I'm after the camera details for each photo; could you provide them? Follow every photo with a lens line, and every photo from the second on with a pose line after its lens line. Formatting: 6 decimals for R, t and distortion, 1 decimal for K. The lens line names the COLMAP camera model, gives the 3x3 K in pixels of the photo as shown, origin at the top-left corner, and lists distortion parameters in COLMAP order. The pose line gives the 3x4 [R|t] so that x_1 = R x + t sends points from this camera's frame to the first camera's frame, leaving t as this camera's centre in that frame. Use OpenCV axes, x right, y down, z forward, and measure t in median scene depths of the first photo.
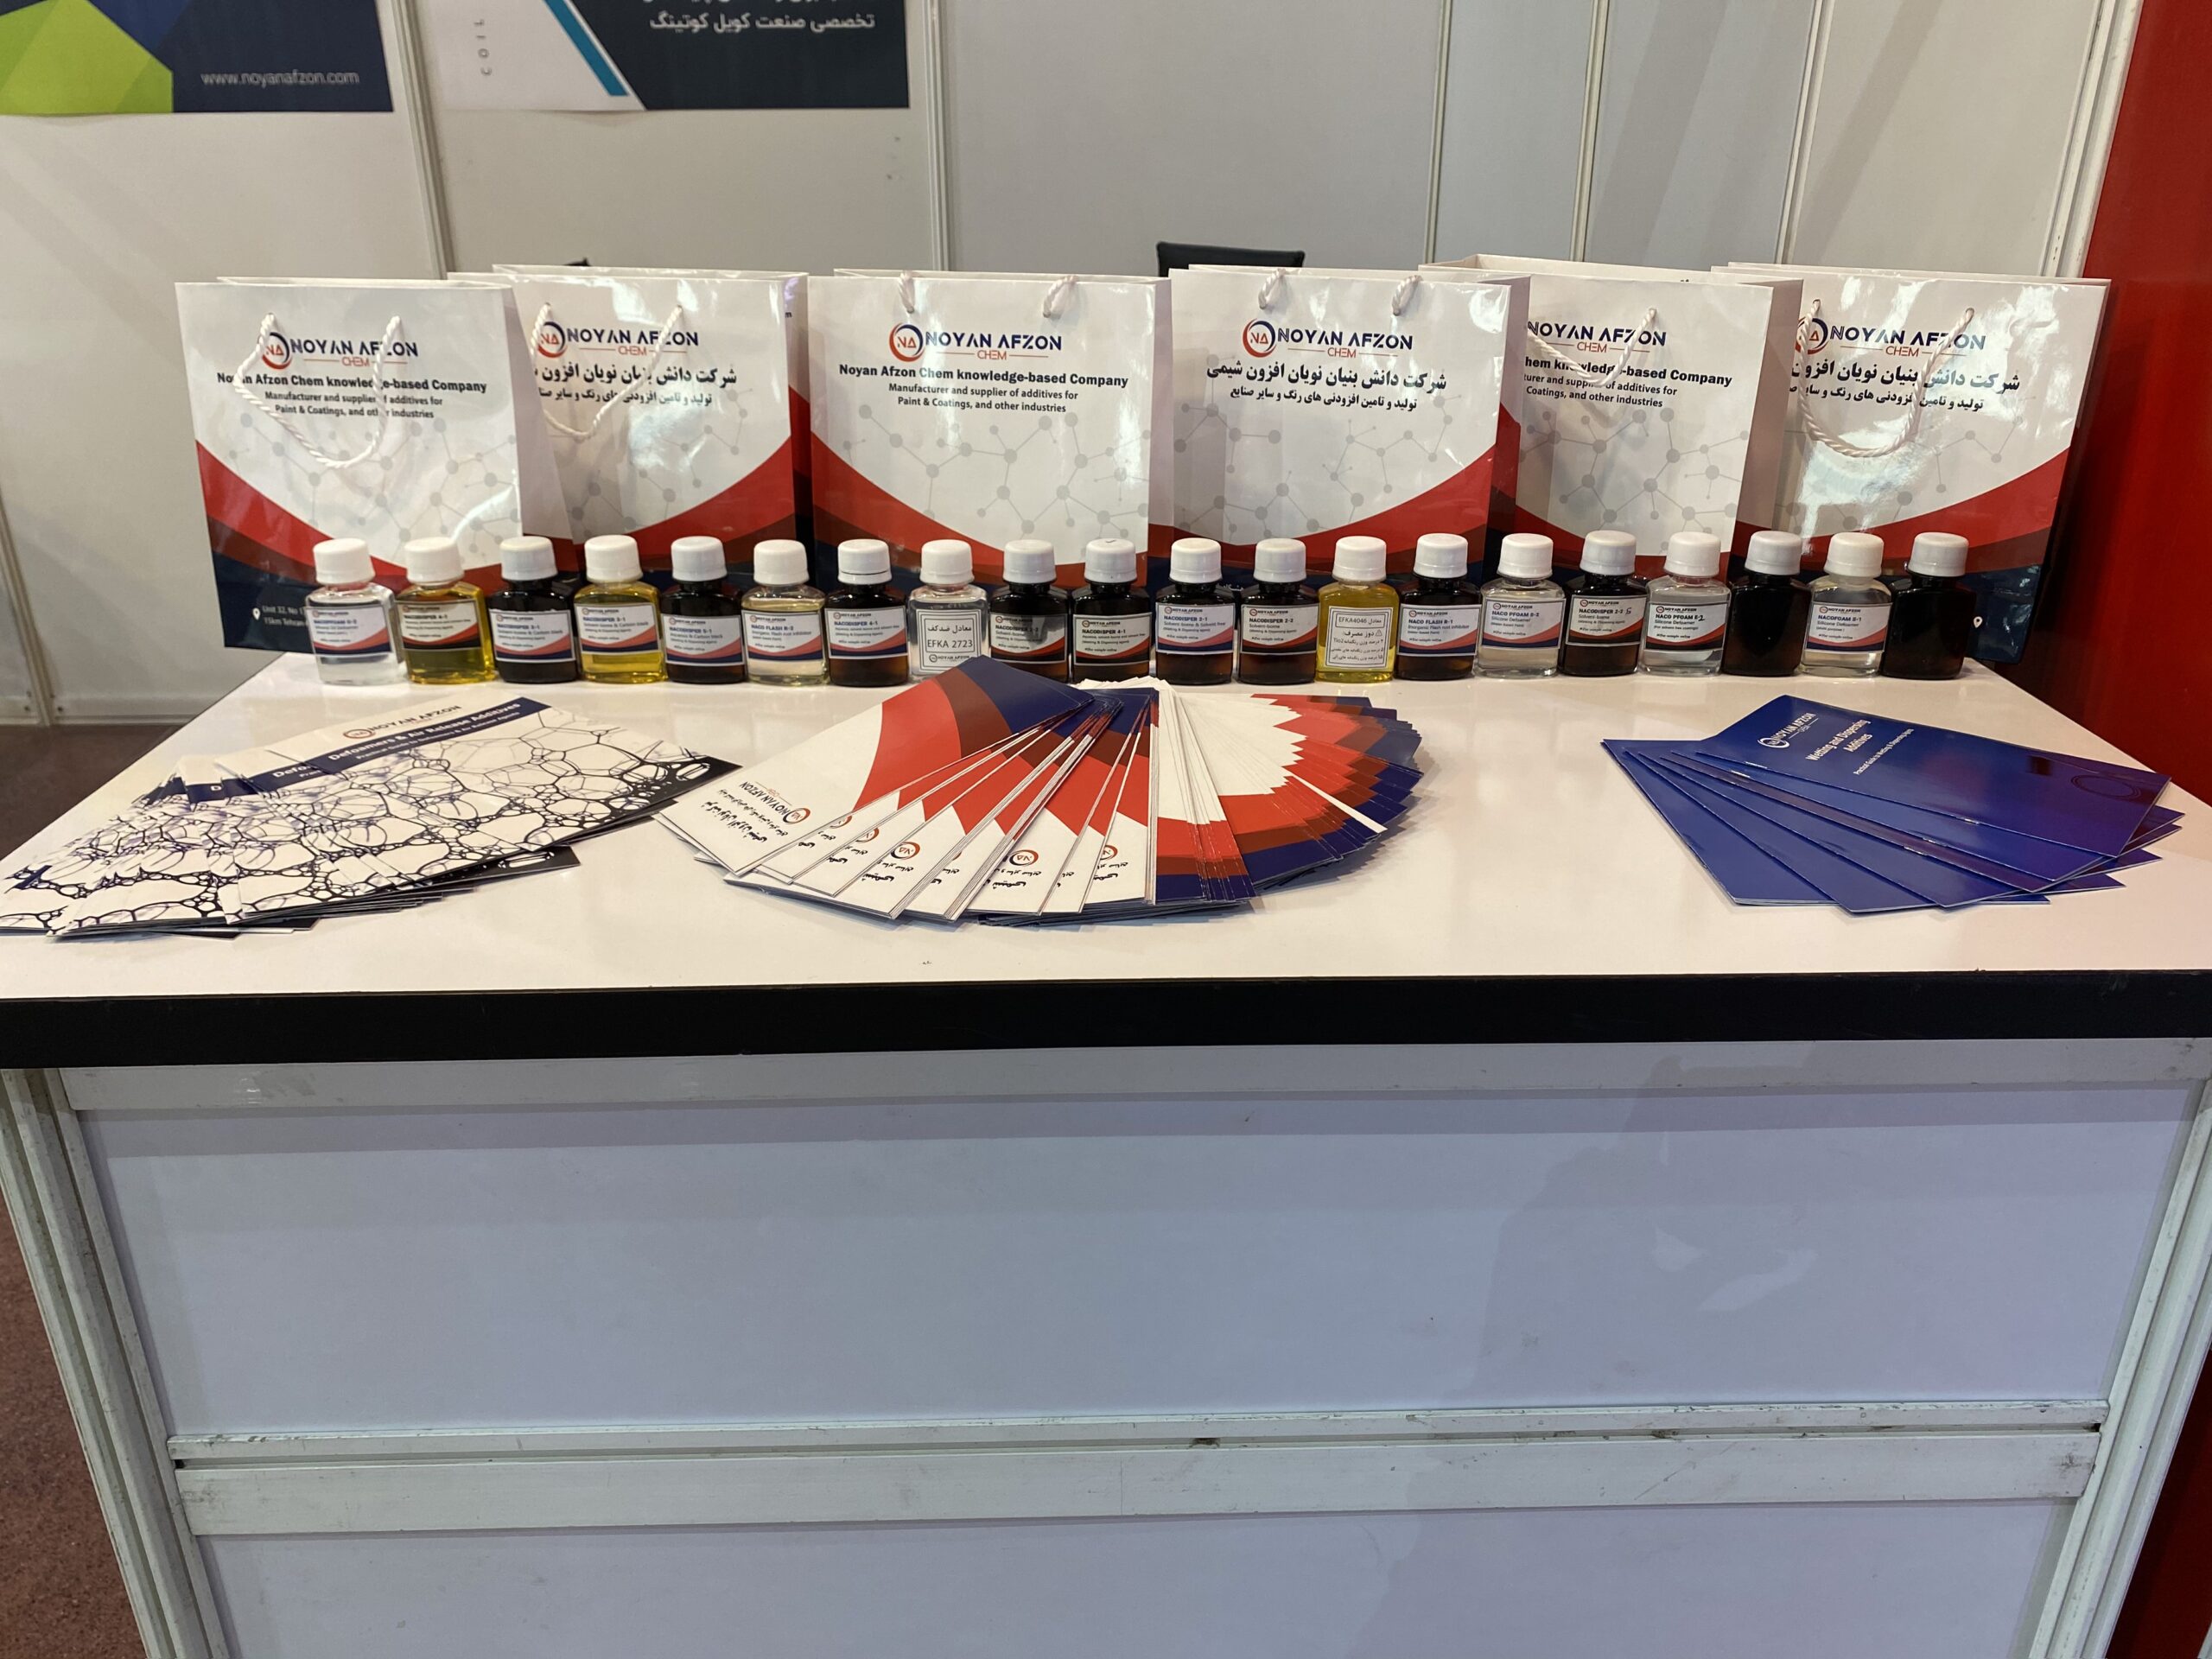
lens RADIAL K [[1688.6, 0, 1106.0], [0, 1688.6, 829.5], [0, 0, 1]] dist [0.060283, -0.041240]
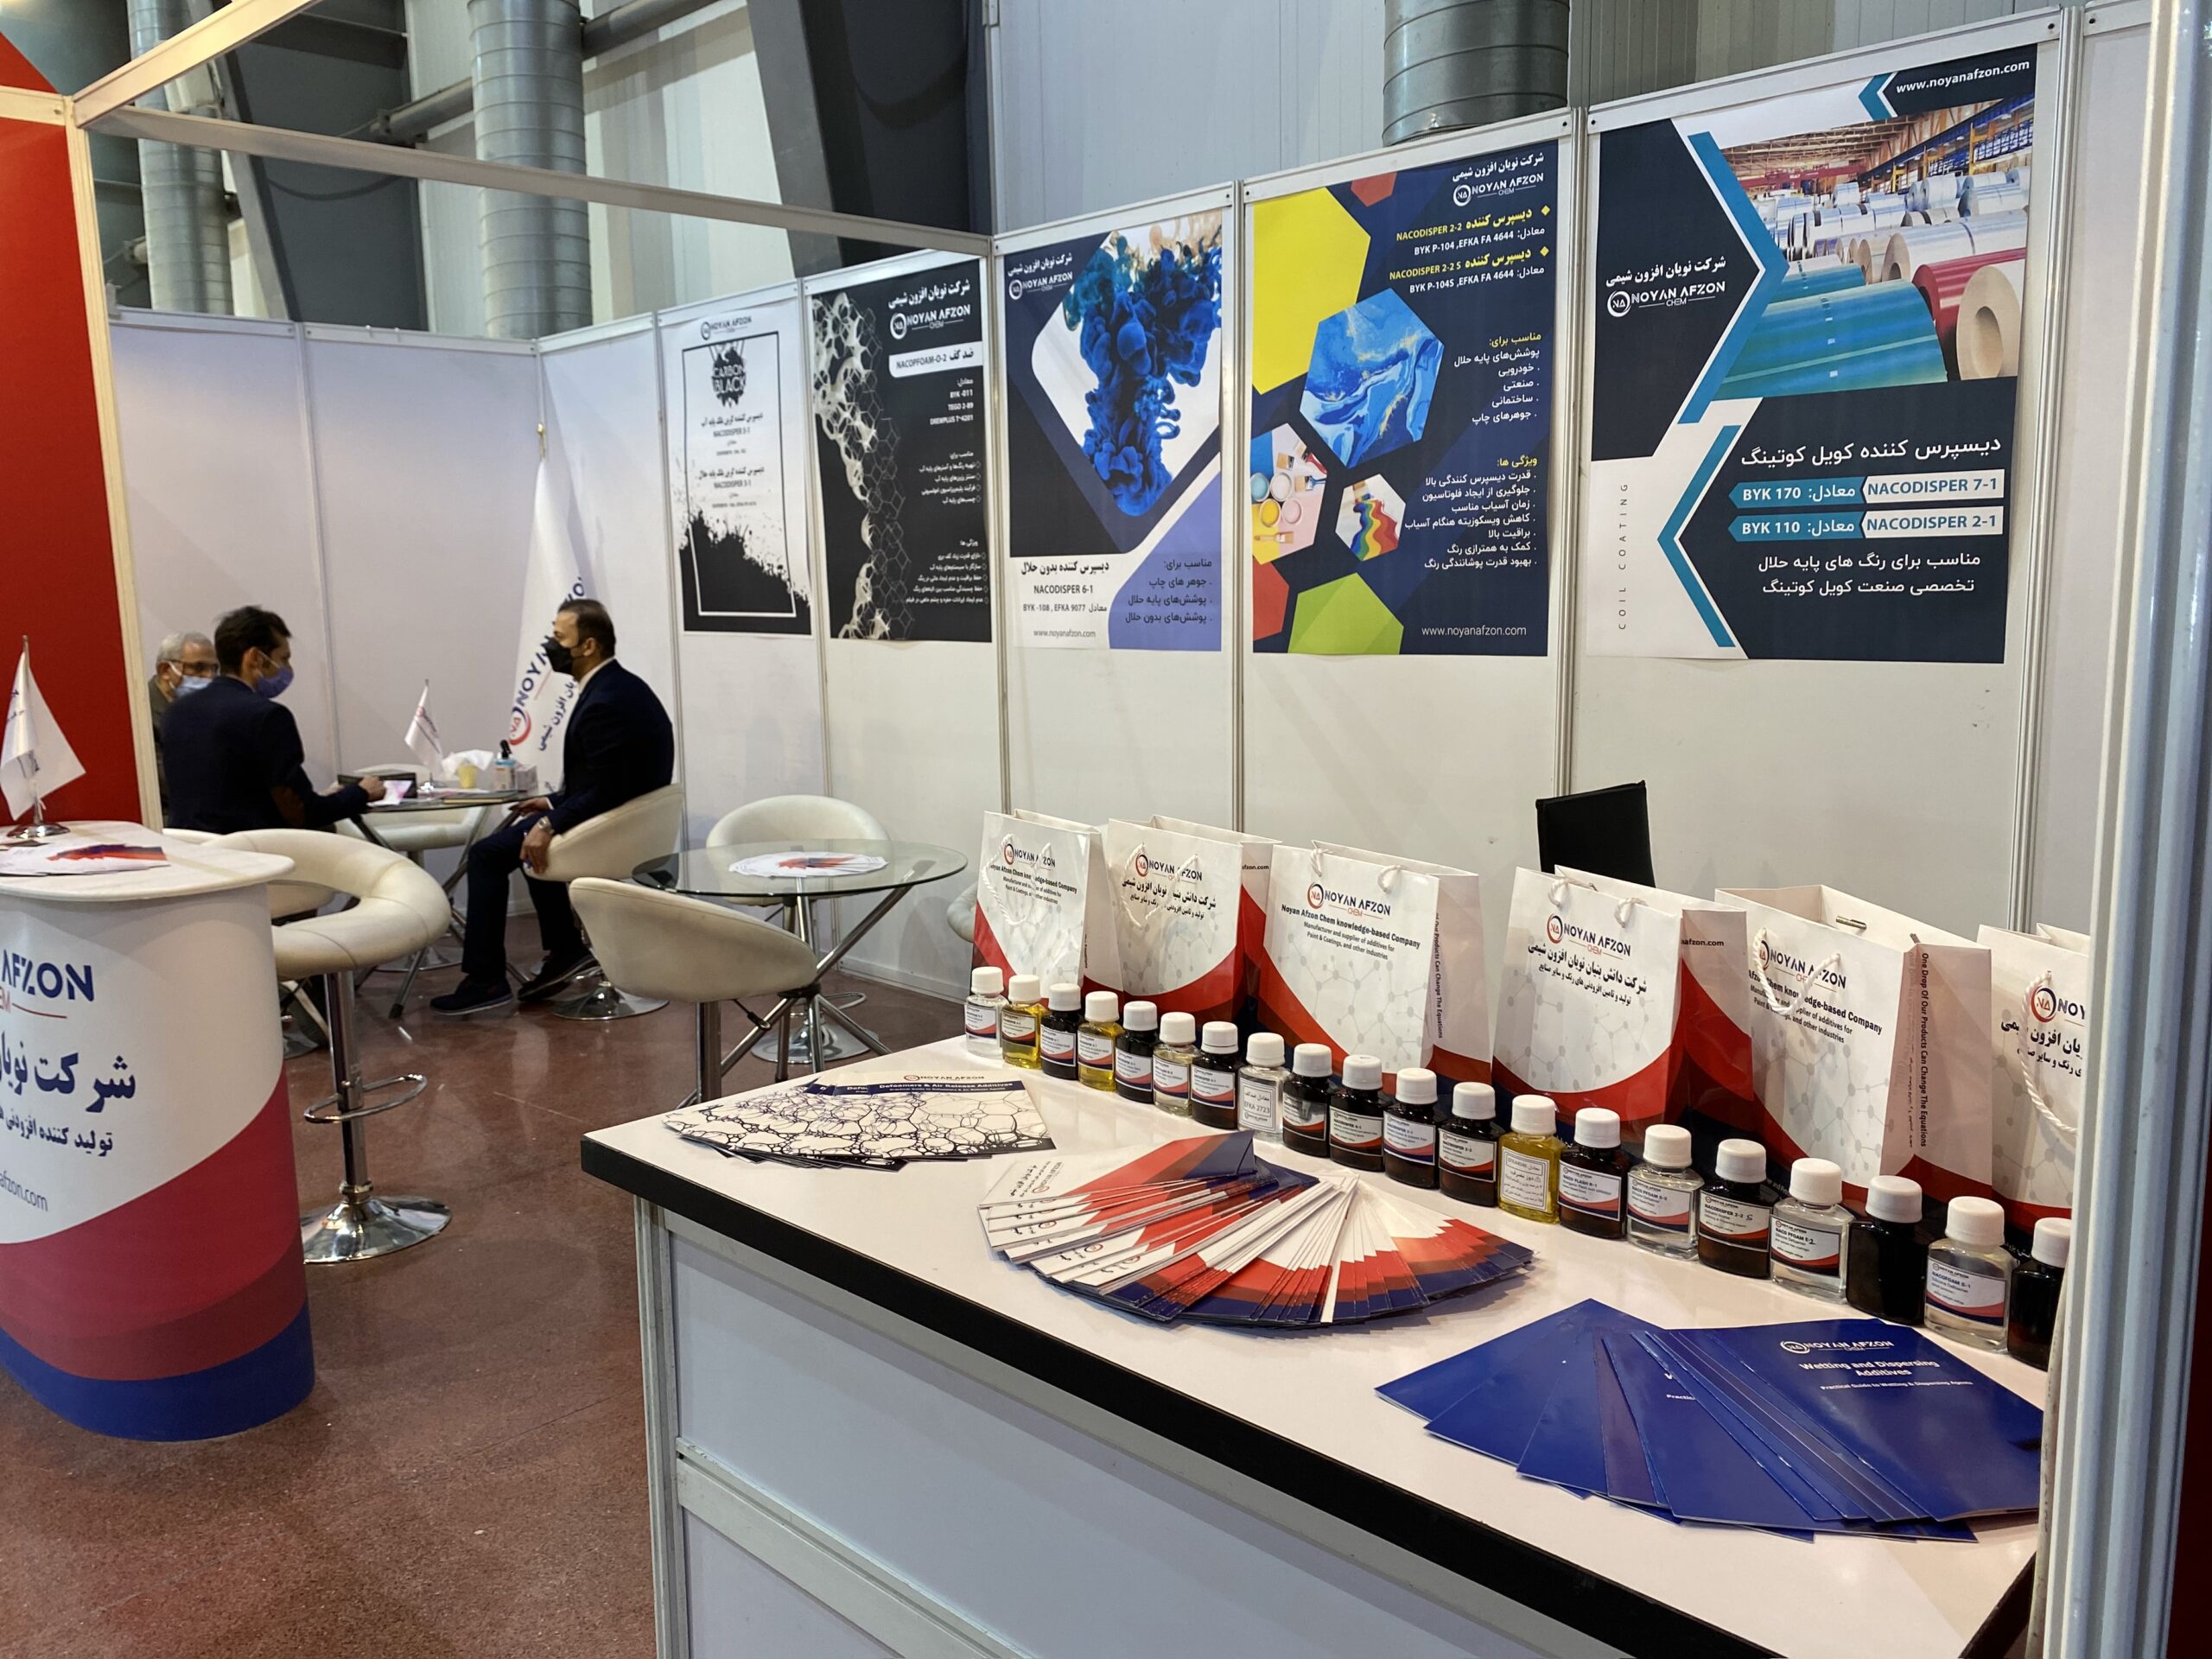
lens RADIAL K [[1688.6, 0, 1106.0], [0, 1688.6, 829.5], [0, 0, 1]] dist [0.060283, -0.041240]
pose [[0.707141, 0.101689, -0.699722, 0.757027], [-0.281124, 0.948459, -0.146267, -0.088139], [0.648784, 0.300140, 0.699282, -0.110337]]
